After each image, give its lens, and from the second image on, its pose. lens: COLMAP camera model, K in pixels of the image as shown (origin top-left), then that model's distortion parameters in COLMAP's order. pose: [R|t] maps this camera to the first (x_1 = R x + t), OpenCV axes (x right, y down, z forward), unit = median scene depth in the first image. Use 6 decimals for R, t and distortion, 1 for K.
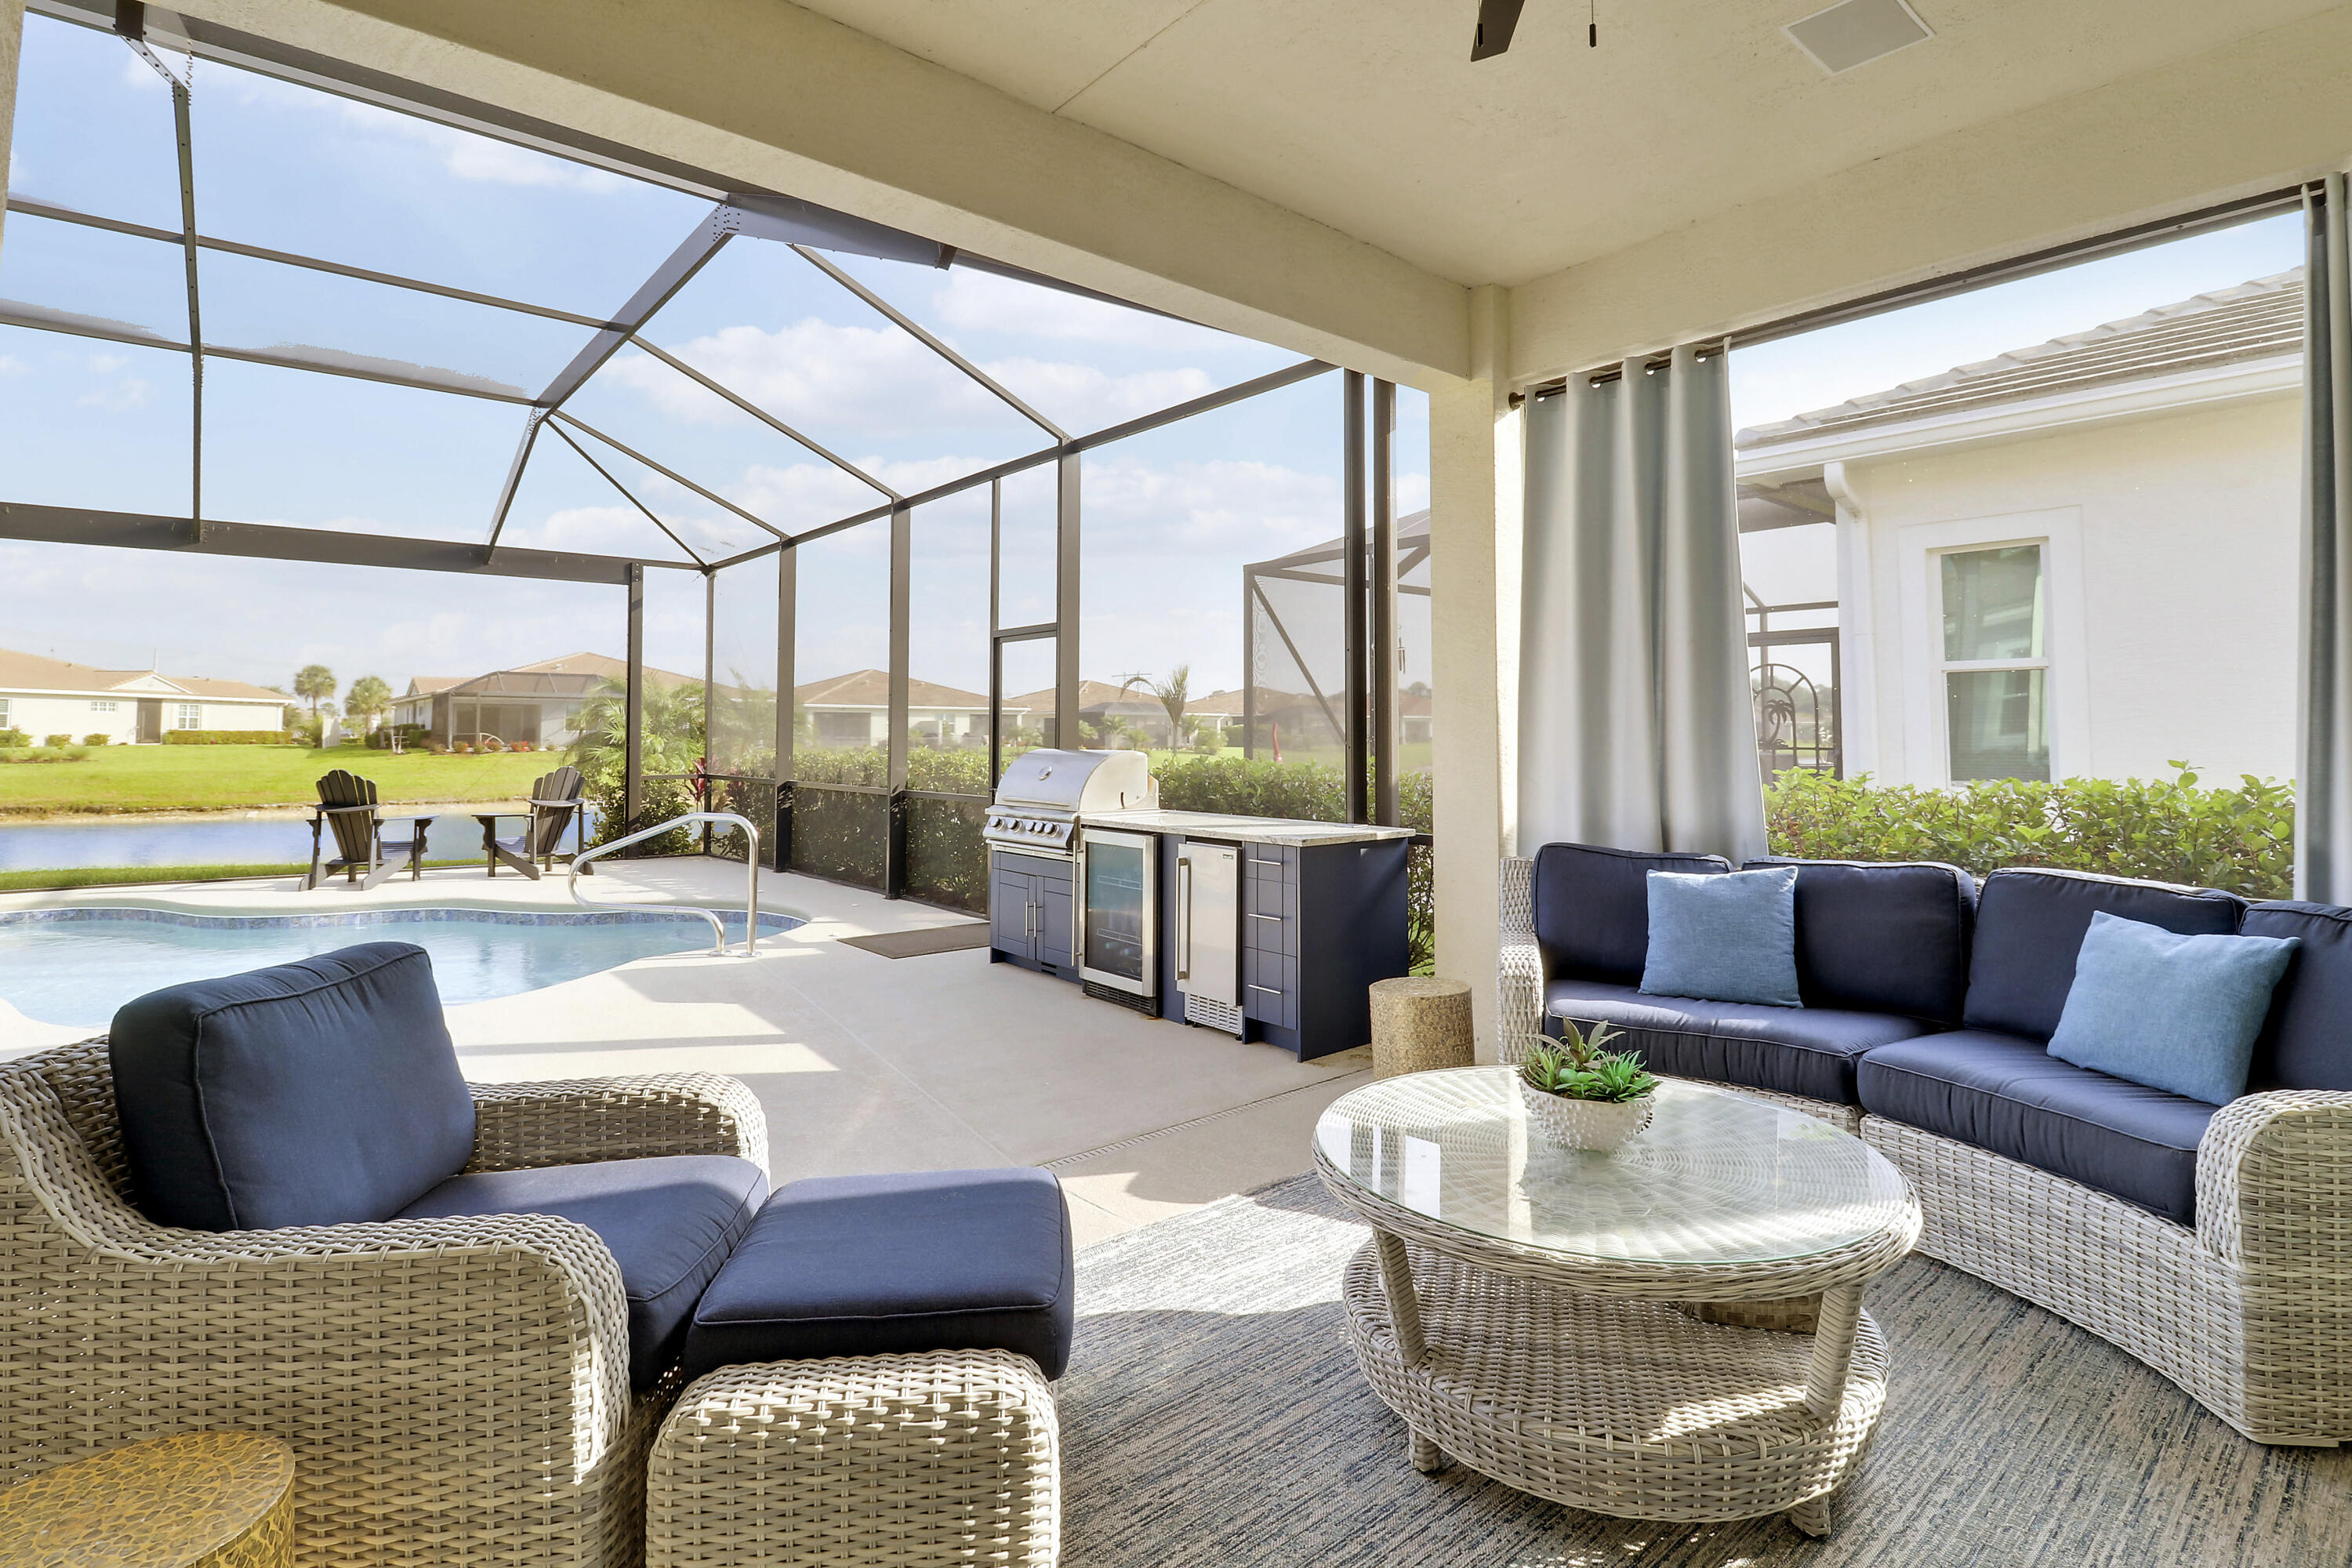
lens RADIAL K [[1130.7, 0, 1186.9], [0, 1130.7, 669.9], [0, 0, 1]] dist [0.000696, -0.012807]
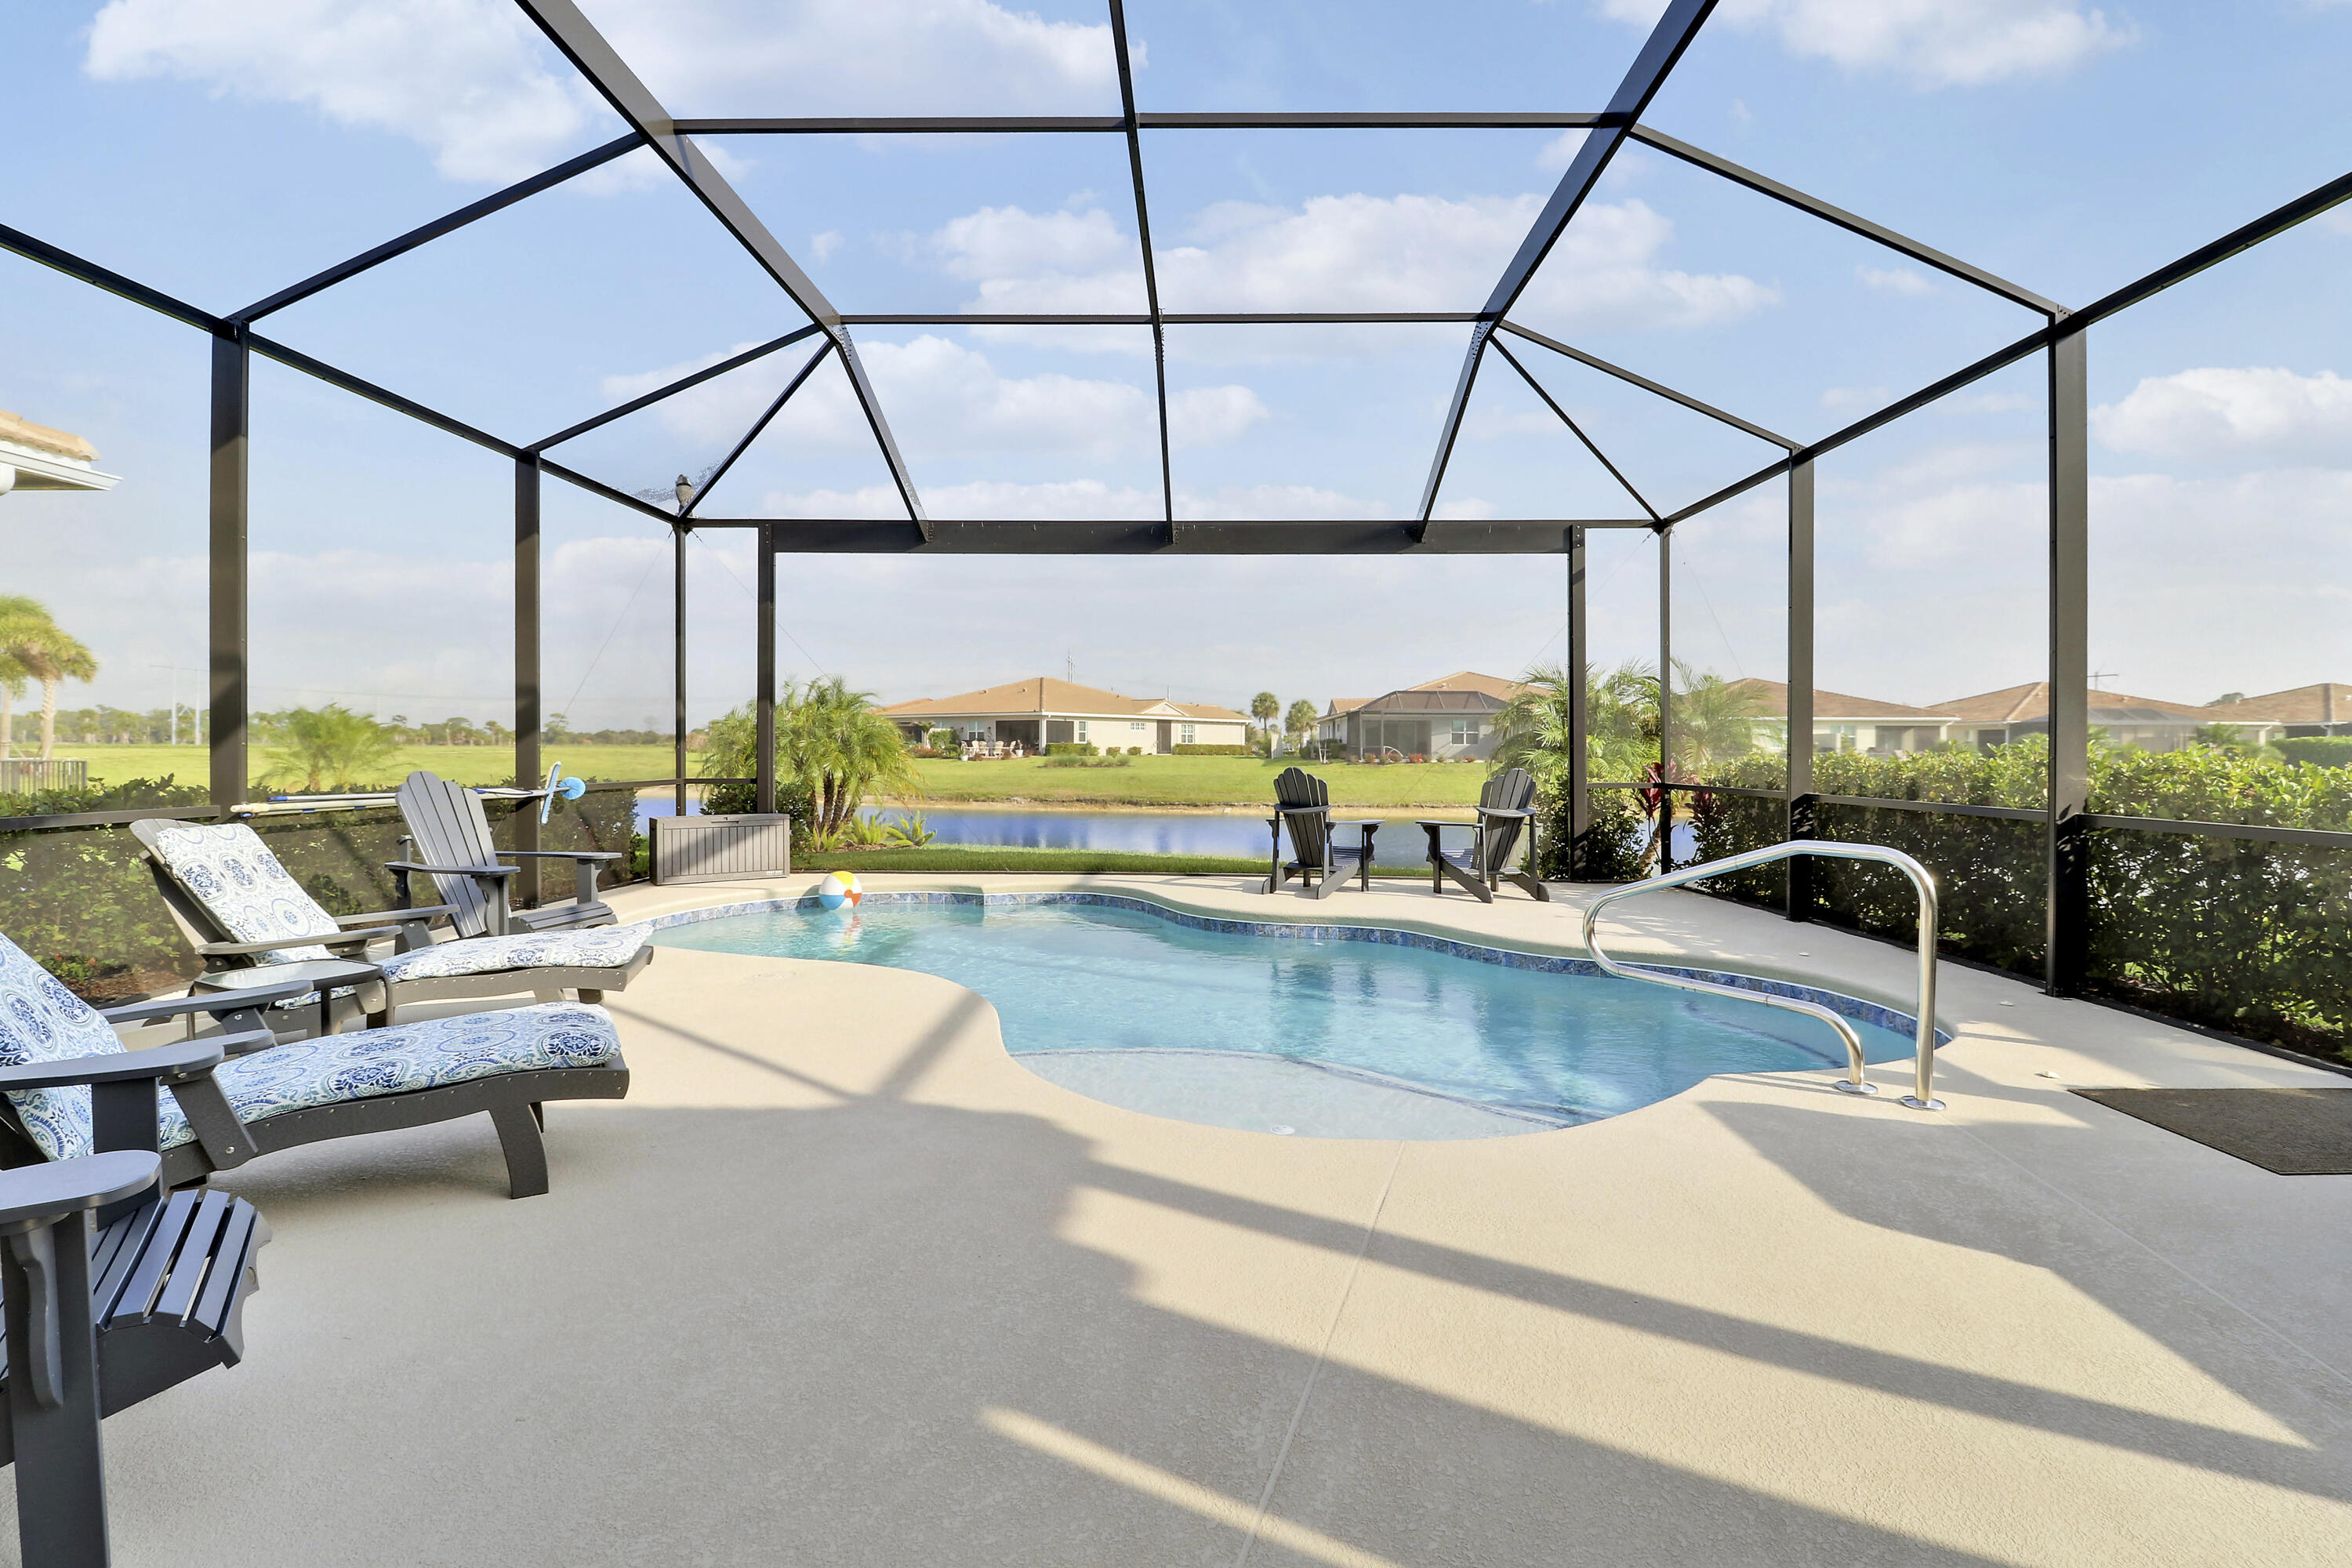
lens RADIAL K [[1116.0, 0, 1194.9], [0, 1116.0, 755.1], [0, 0, 1]] dist [-0.003294, -0.000385]
pose [[0.750846, 0.007079, -0.660439, -0.118118], [0.033172, 0.998276, 0.048413, 0.017858], [0.659644, -0.058259, 0.749317, 0.147723]]
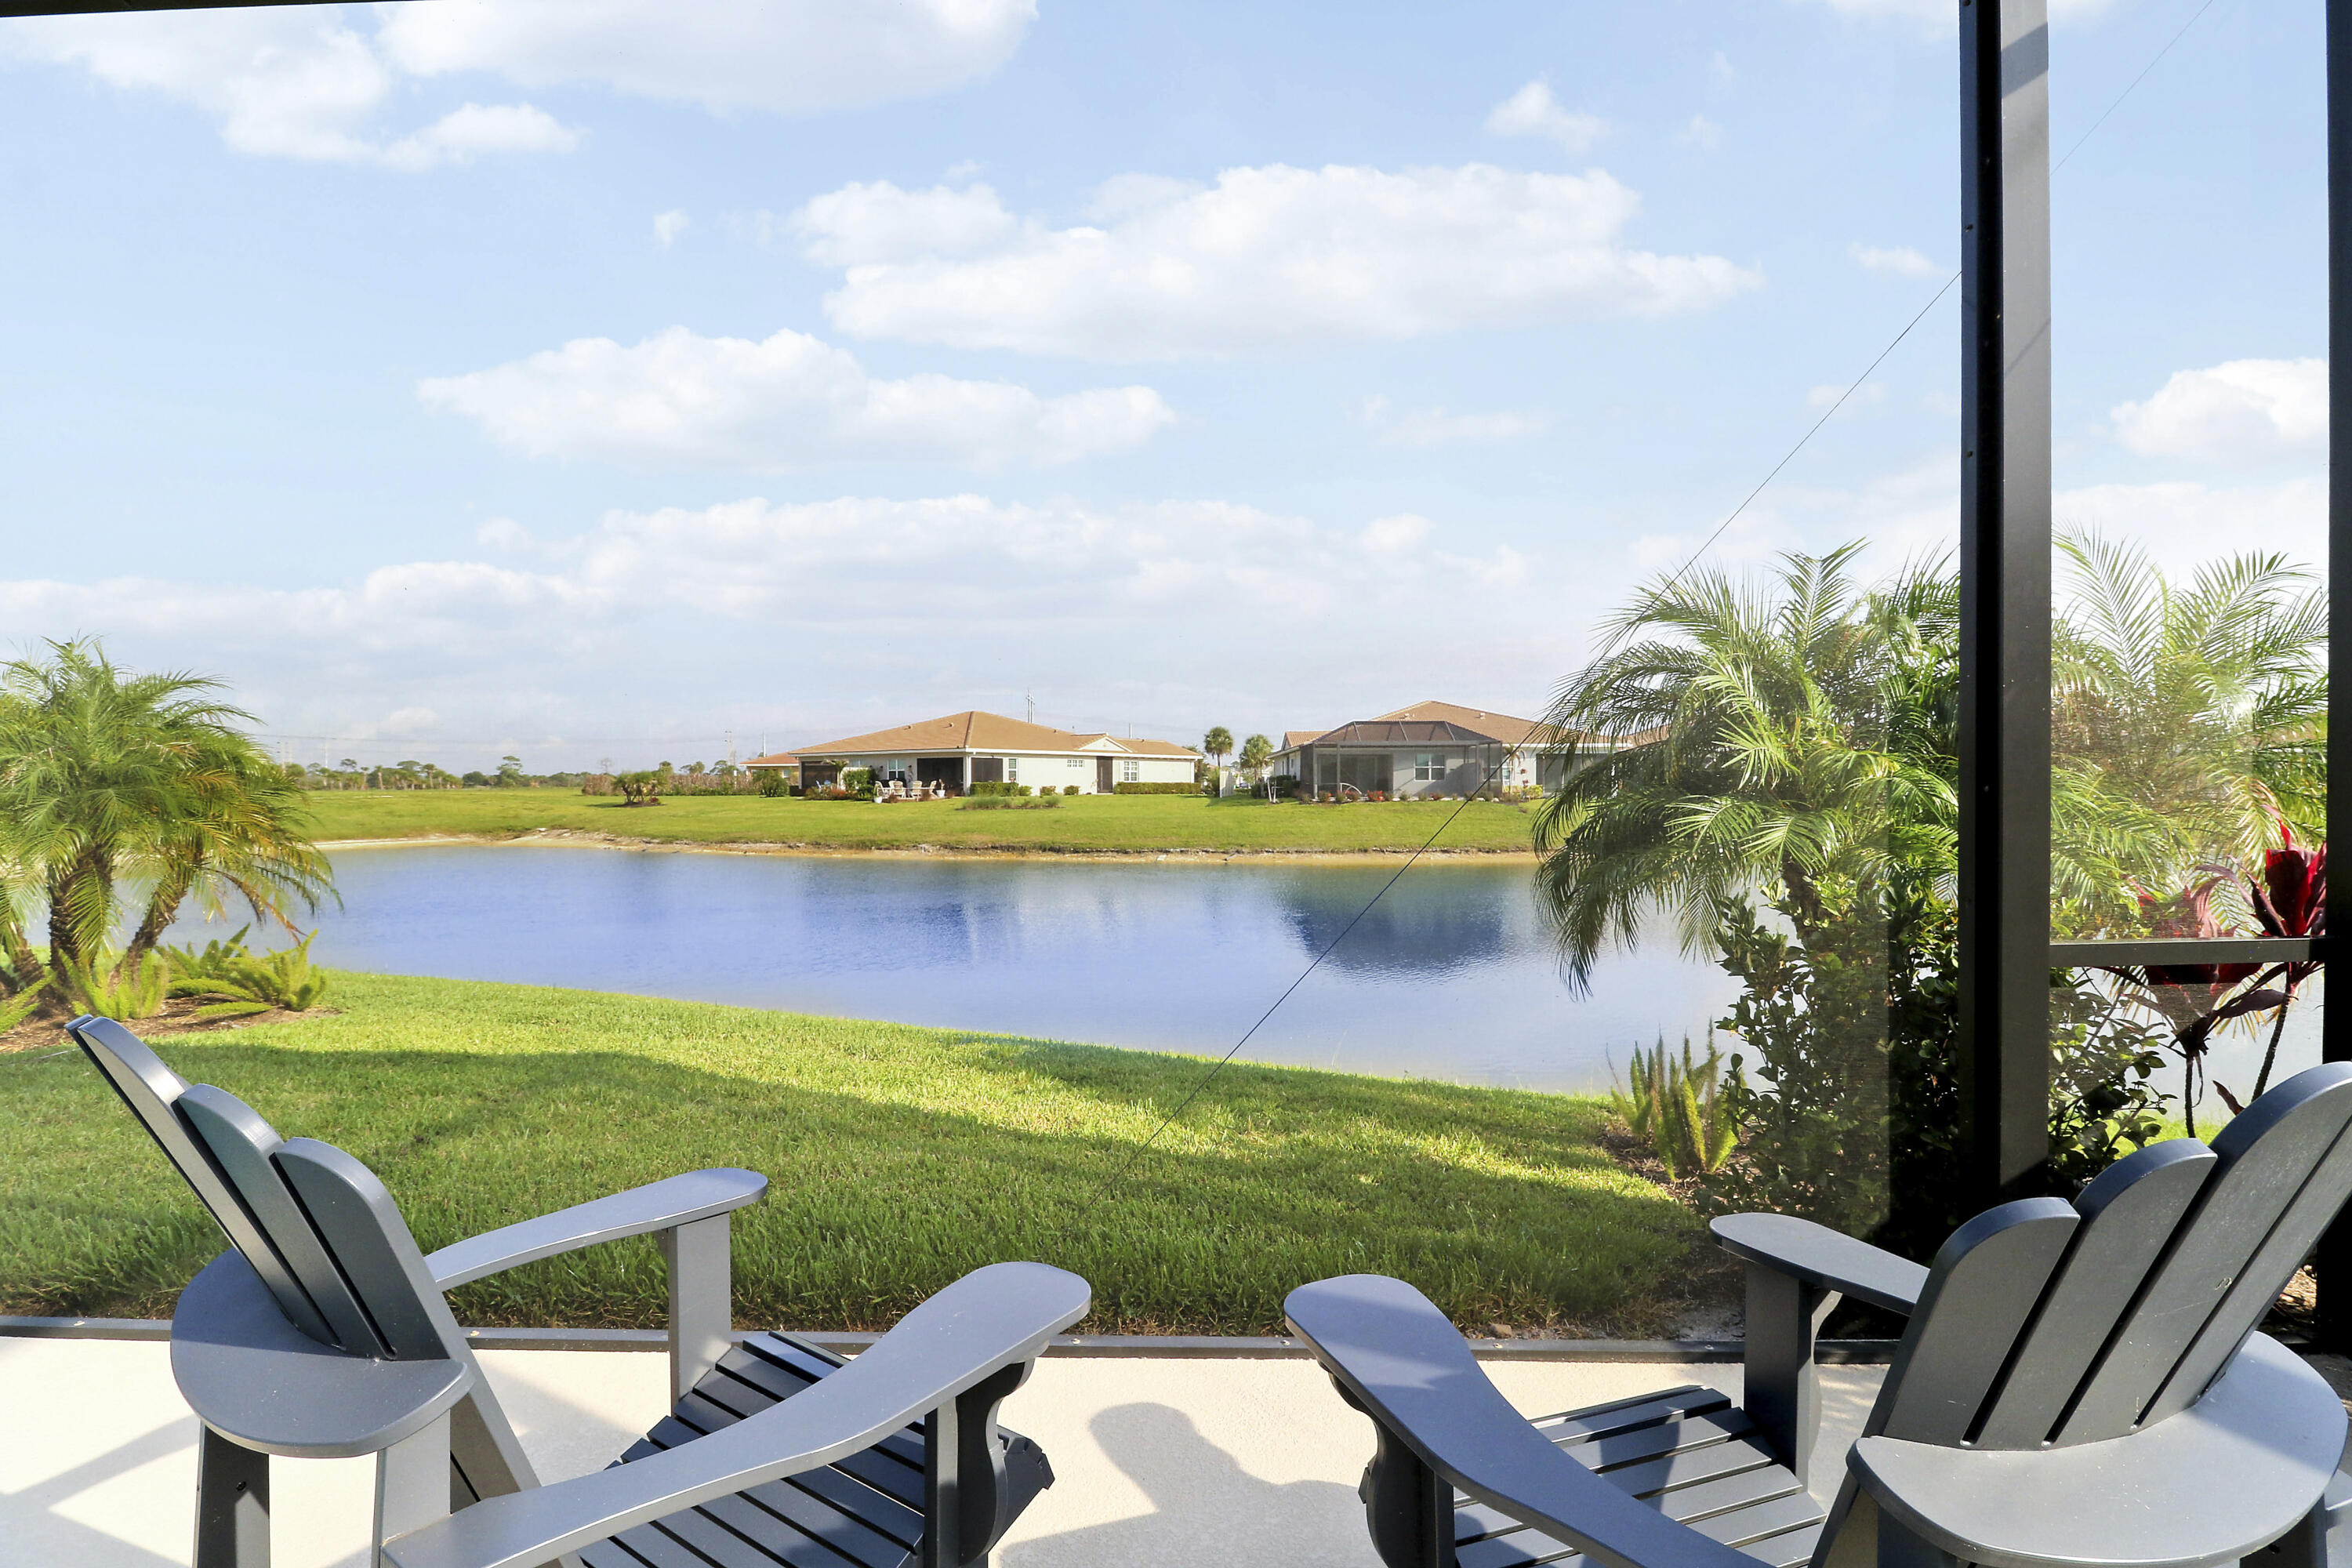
lens RADIAL K [[1113.7, 0, 1178.7], [0, 1113.7, 798.0], [0, 0, 1]] dist [0.001354, 0.000106]
pose [[0.761797, 0.003636, -0.647805, -0.332046], [0.040412, 0.997770, 0.053123, 0.039233], [0.646554, -0.066648, 0.759952, 0.541036]]
